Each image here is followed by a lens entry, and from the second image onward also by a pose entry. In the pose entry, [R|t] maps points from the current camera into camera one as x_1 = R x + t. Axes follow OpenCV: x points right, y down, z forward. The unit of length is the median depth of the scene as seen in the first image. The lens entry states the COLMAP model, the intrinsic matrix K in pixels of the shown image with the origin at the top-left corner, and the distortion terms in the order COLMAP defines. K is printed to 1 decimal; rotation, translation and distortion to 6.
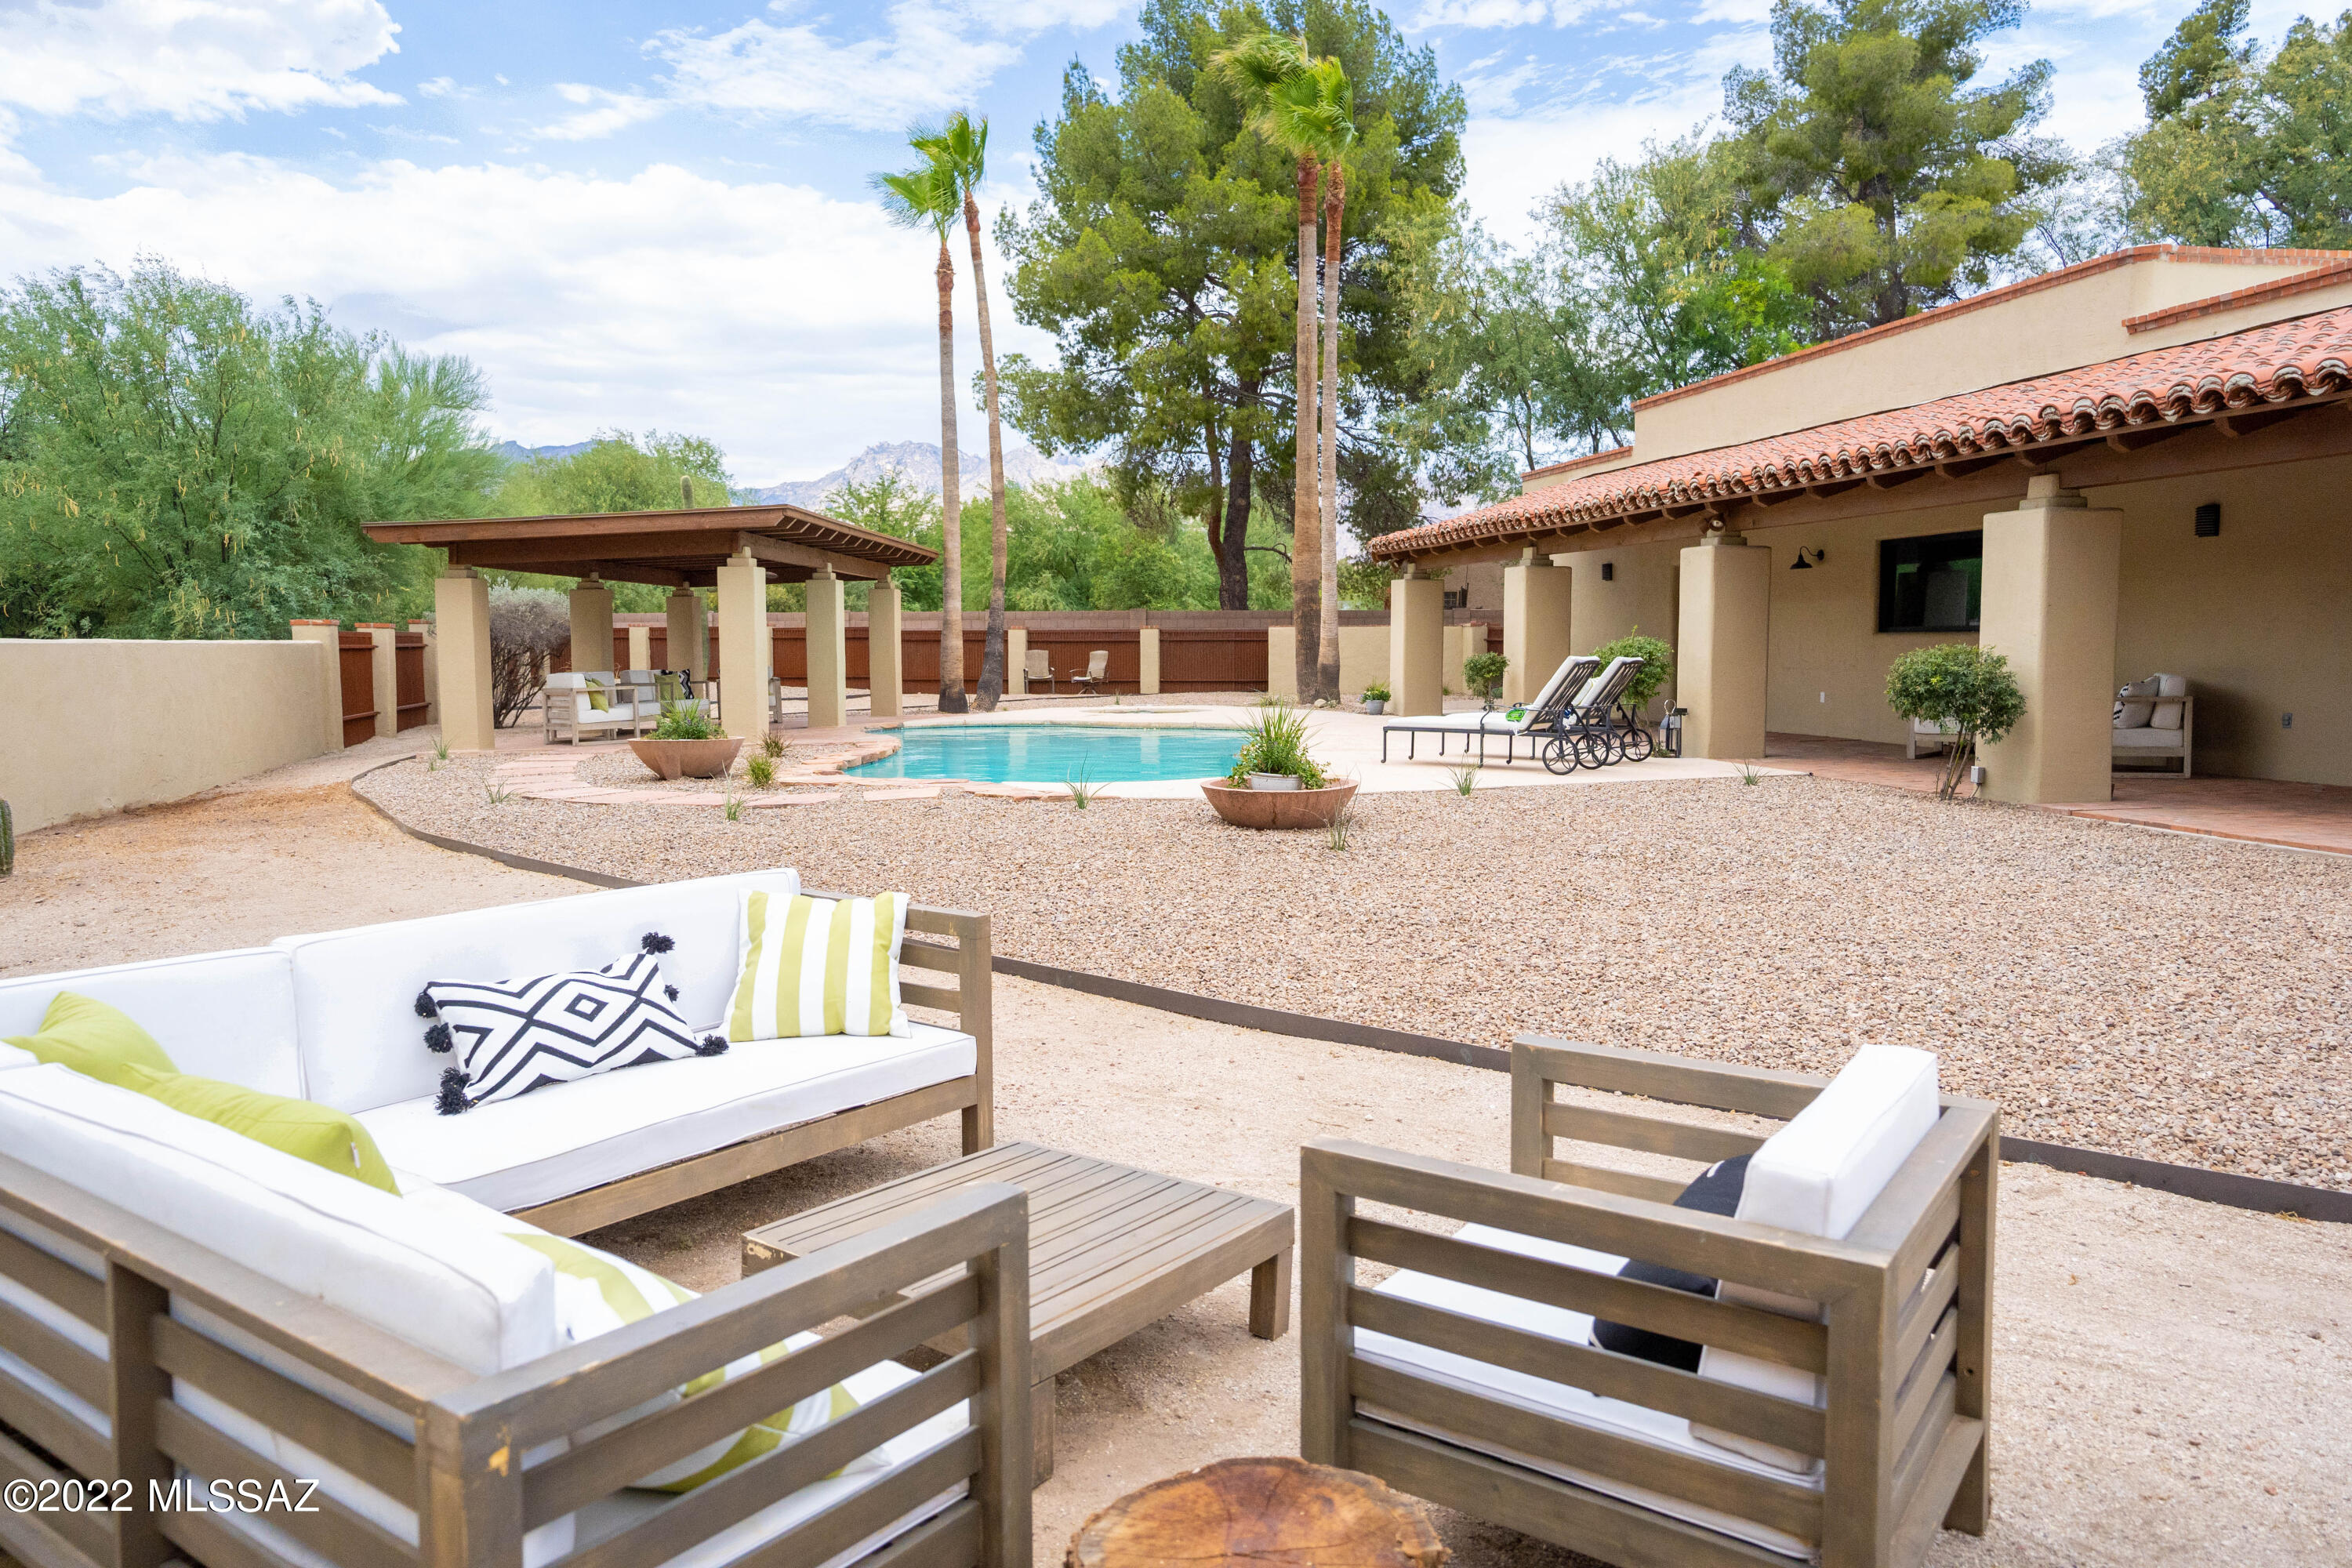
lens RADIAL K [[1684.7, 0, 1172.8], [0, 1684.7, 781.6], [0, 0, 1]] dist [-0.007873, 0.082836]
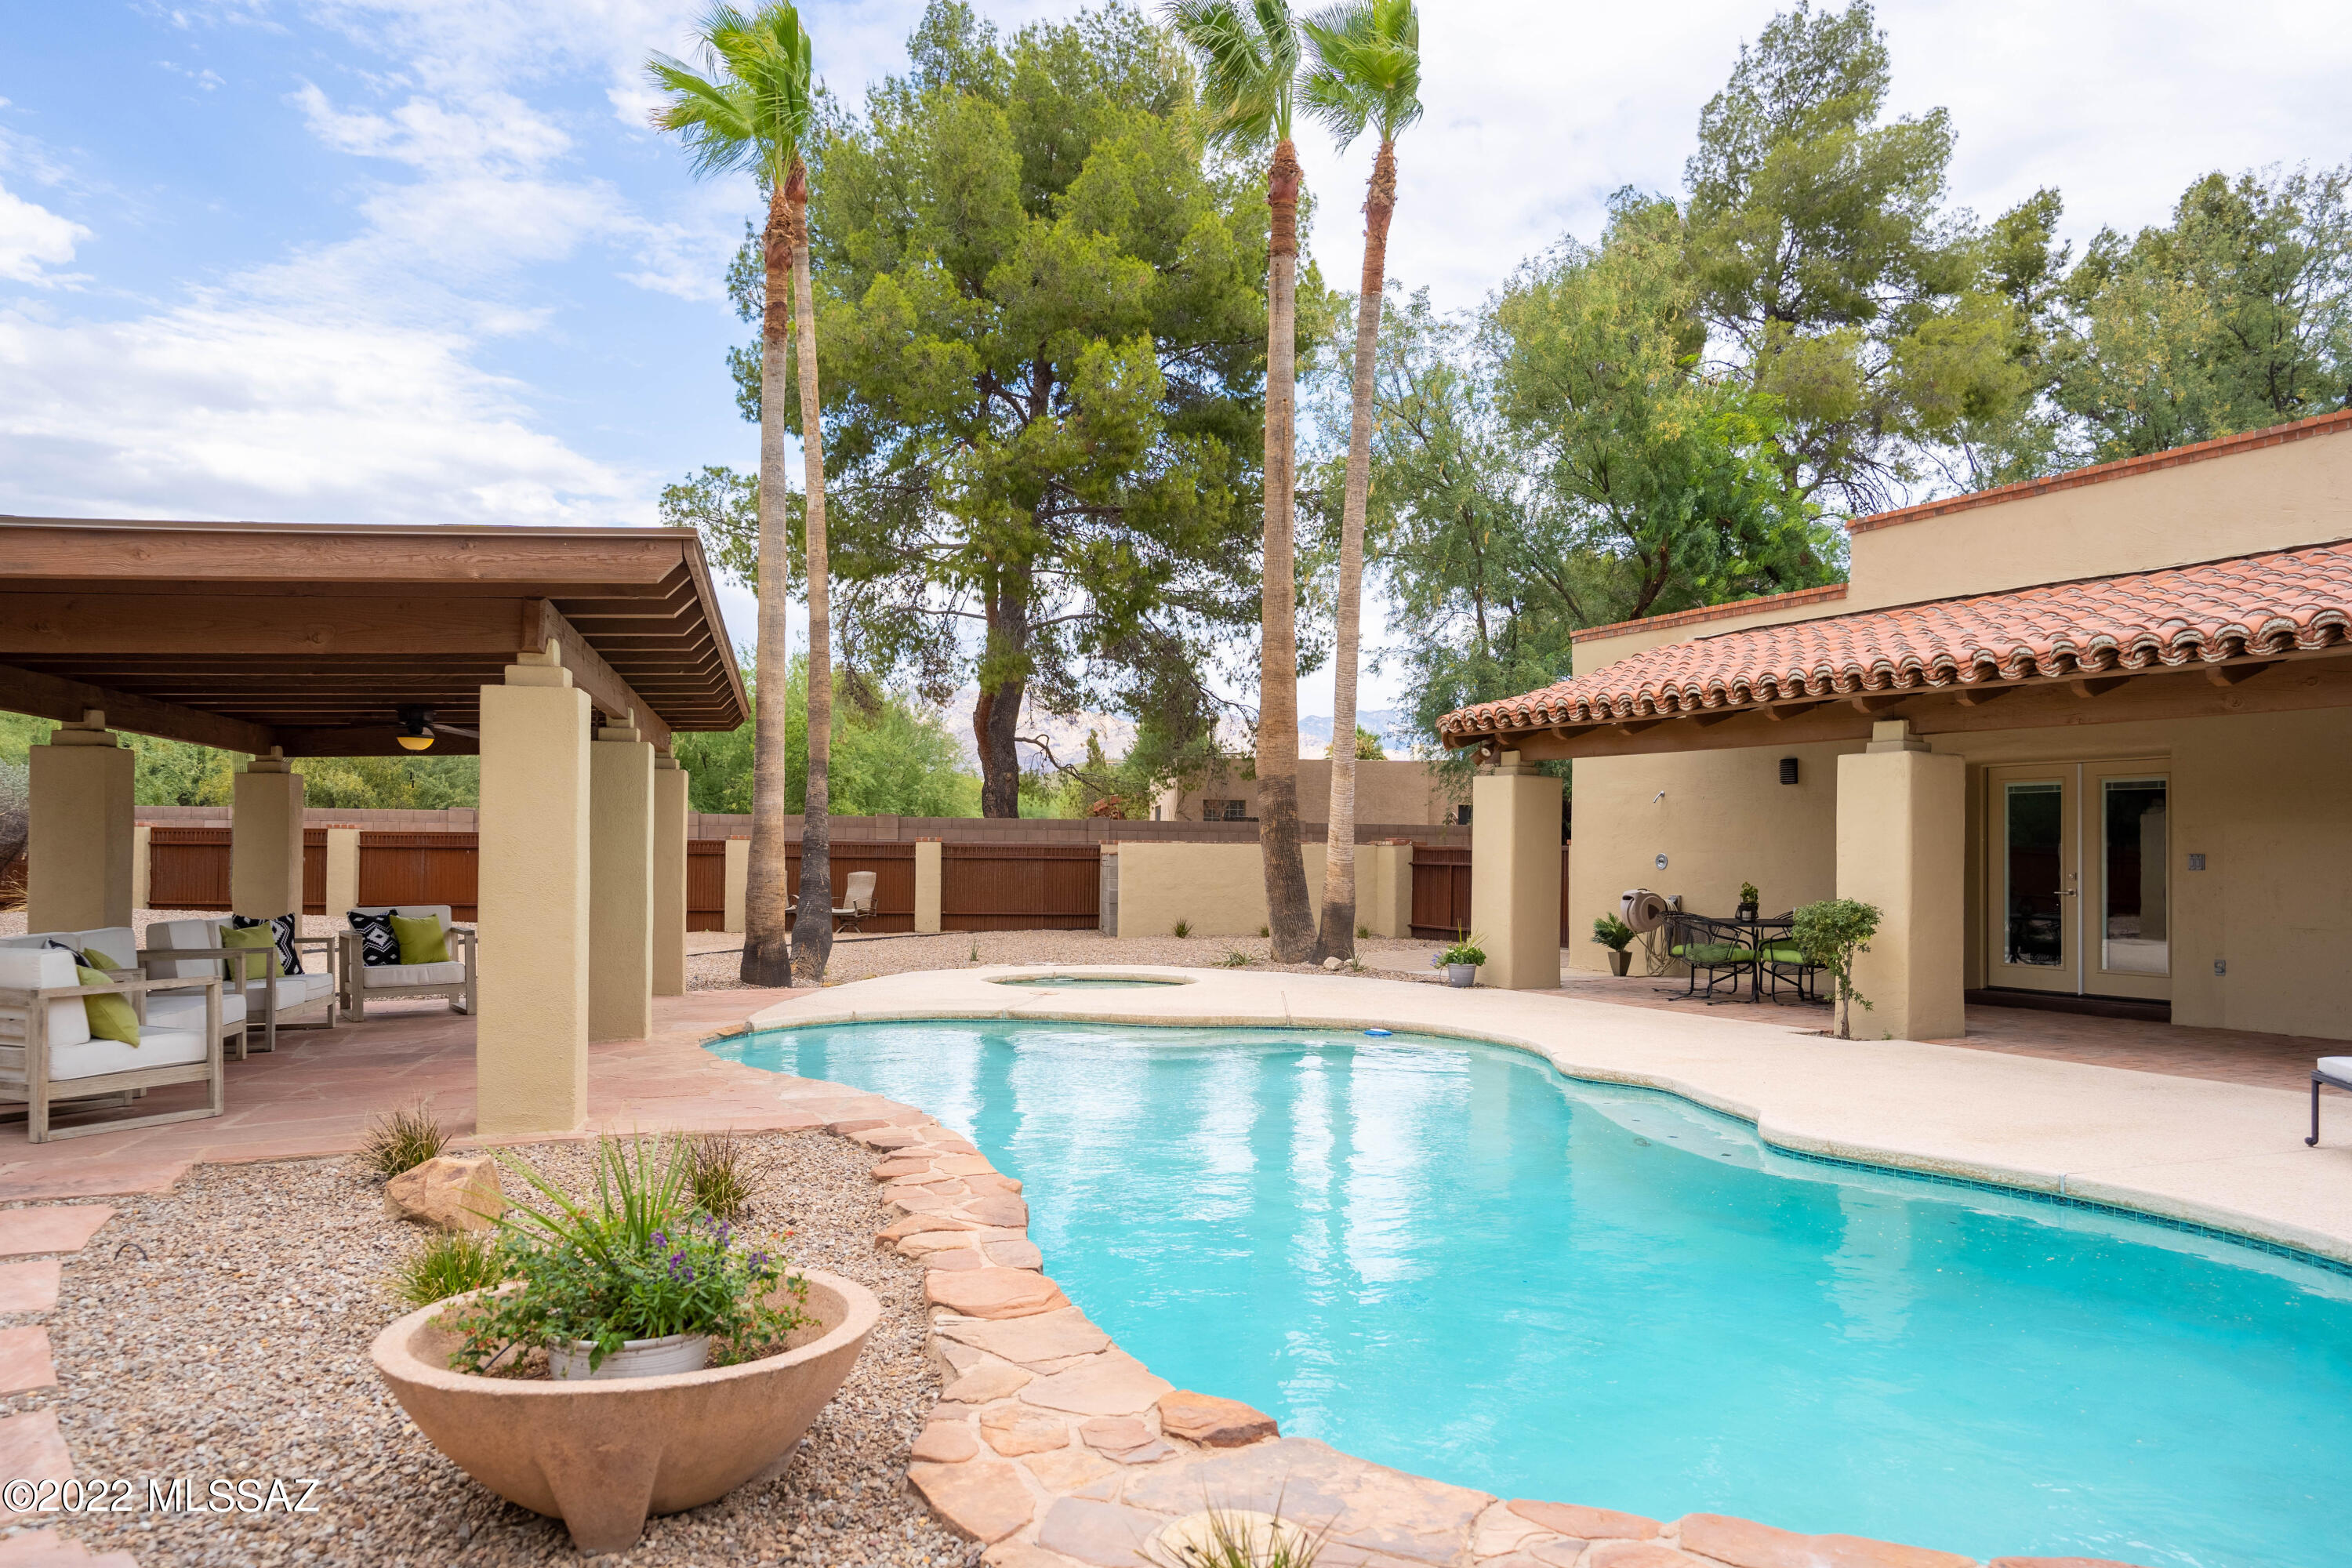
lens RADIAL K [[1672.3, 0, 1179.7], [0, 1672.3, 840.5], [0, 0, 1]] dist [-0.000207, 0.070517]
pose [[0.958776, 0.014168, 0.283810, -0.306313], [0.011332, 0.996056, -0.088005, -0.073611], [-0.283938, 0.087593, 0.954833, 0.781628]]
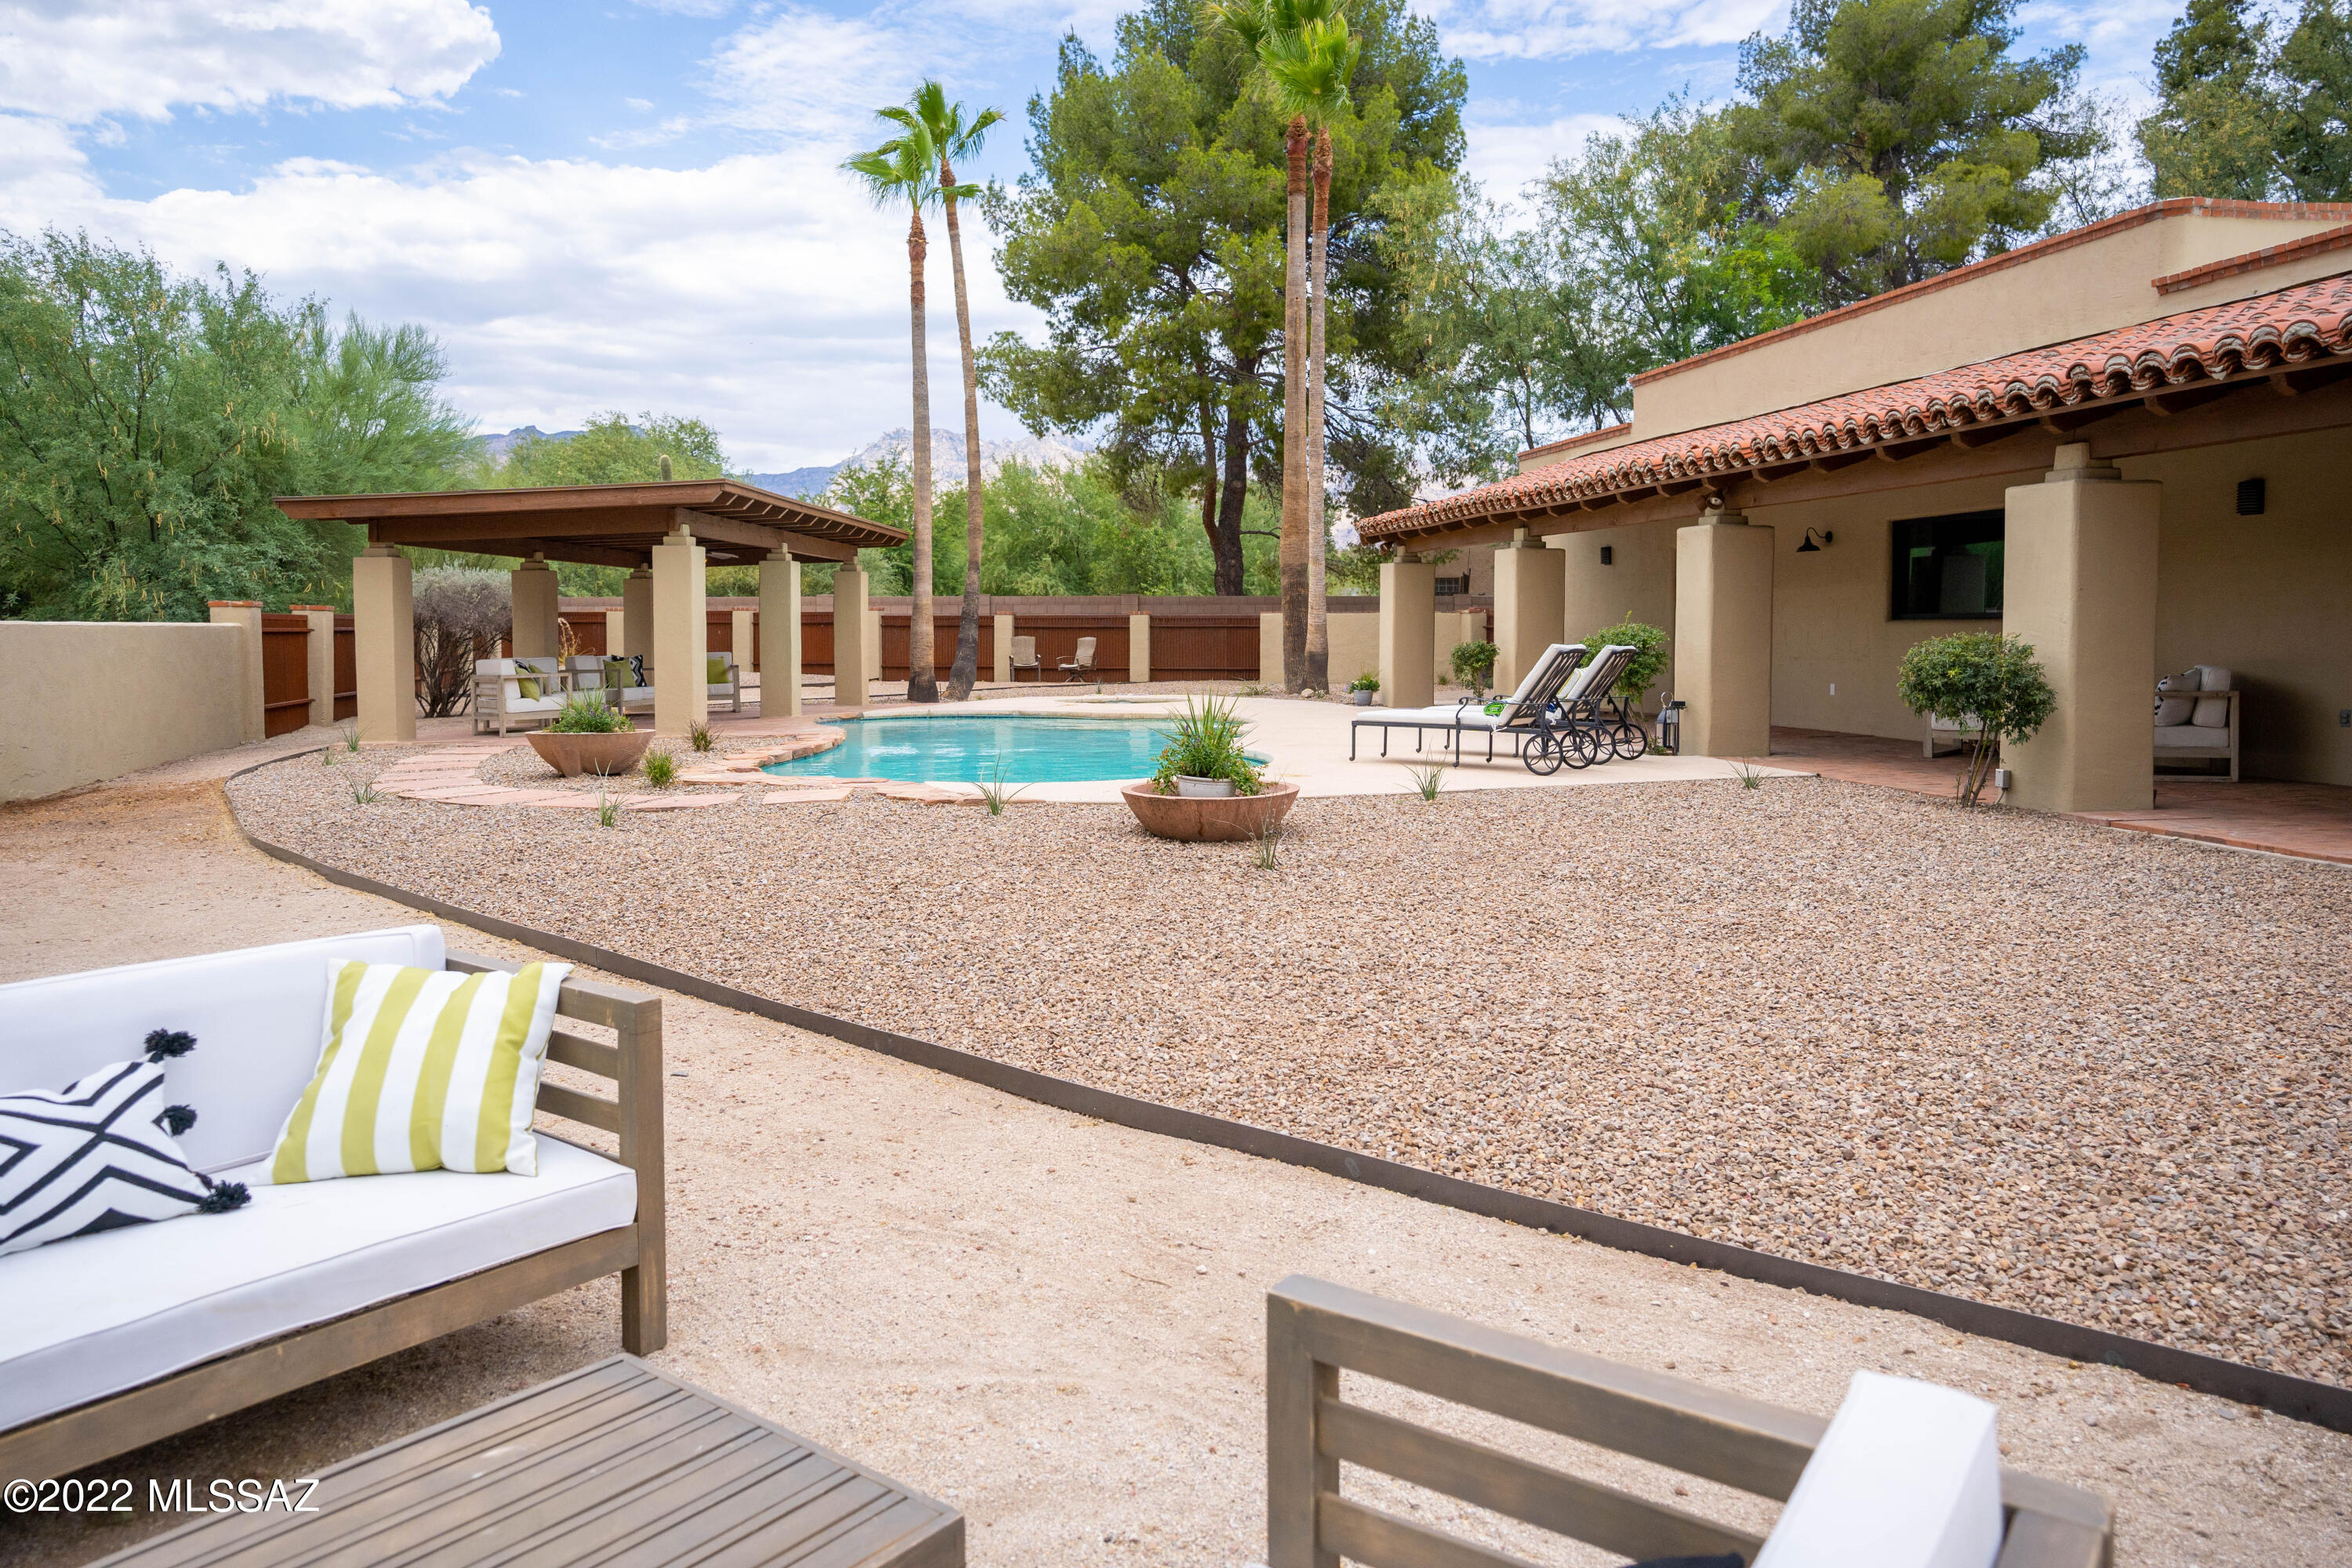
lens RADIAL K [[1714.0, 0, 1210.8], [0, 1714.0, 720.1], [0, 0, 1]] dist [0.001946, 0.088539]
pose [[0.999853, 0.002465, 0.016966, 0.028297], [-0.001963, 0.999562, -0.029540, -0.004715], [-0.017031, 0.029502, 0.999420, 0.064033]]
